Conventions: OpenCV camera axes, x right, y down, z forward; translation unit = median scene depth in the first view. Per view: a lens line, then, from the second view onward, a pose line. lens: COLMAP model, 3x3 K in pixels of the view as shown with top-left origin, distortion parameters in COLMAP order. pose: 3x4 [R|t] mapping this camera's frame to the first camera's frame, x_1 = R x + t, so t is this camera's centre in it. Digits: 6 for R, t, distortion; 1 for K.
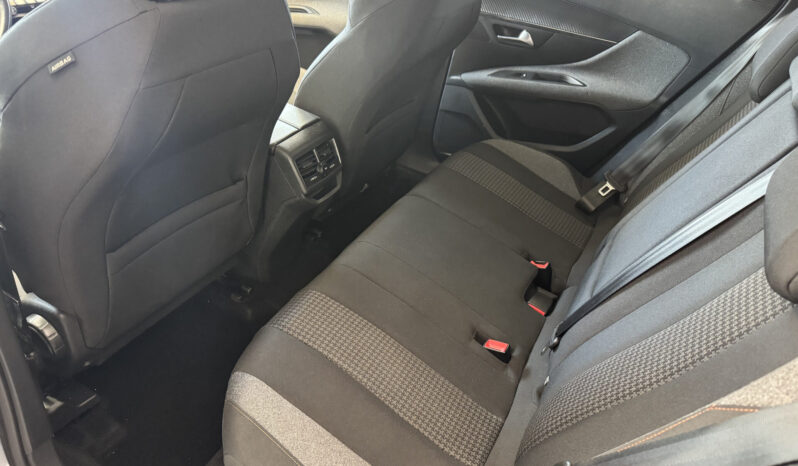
lens RADIAL K [[556.2, 0, 392.6], [0, 556.2, 239.1], [0, 0, 1]] dist [0.104711, -0.167233]
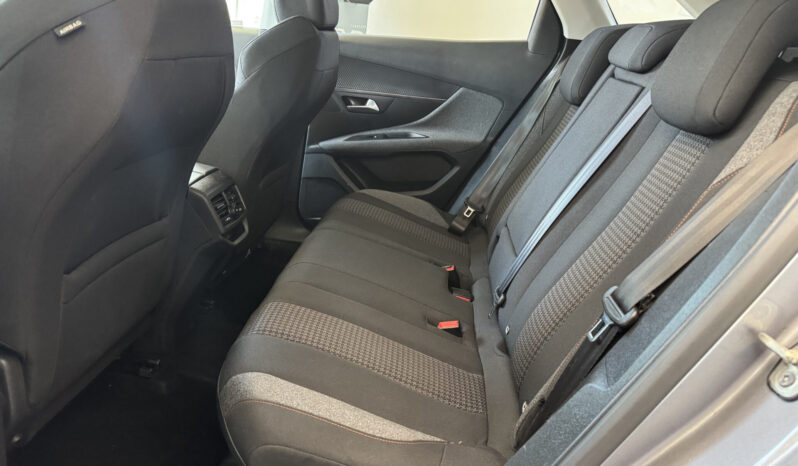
lens RADIAL K [[556.2, 0, 392.6], [0, 556.2, 239.1], [0, 0, 1]] dist [0.104711, -0.167233]
pose [[0.916093, -0.138807, 0.376174, -0.224883], [0.225547, 0.954060, -0.197226, 0.166839], [-0.331516, 0.265522, 0.905315, 0.007551]]
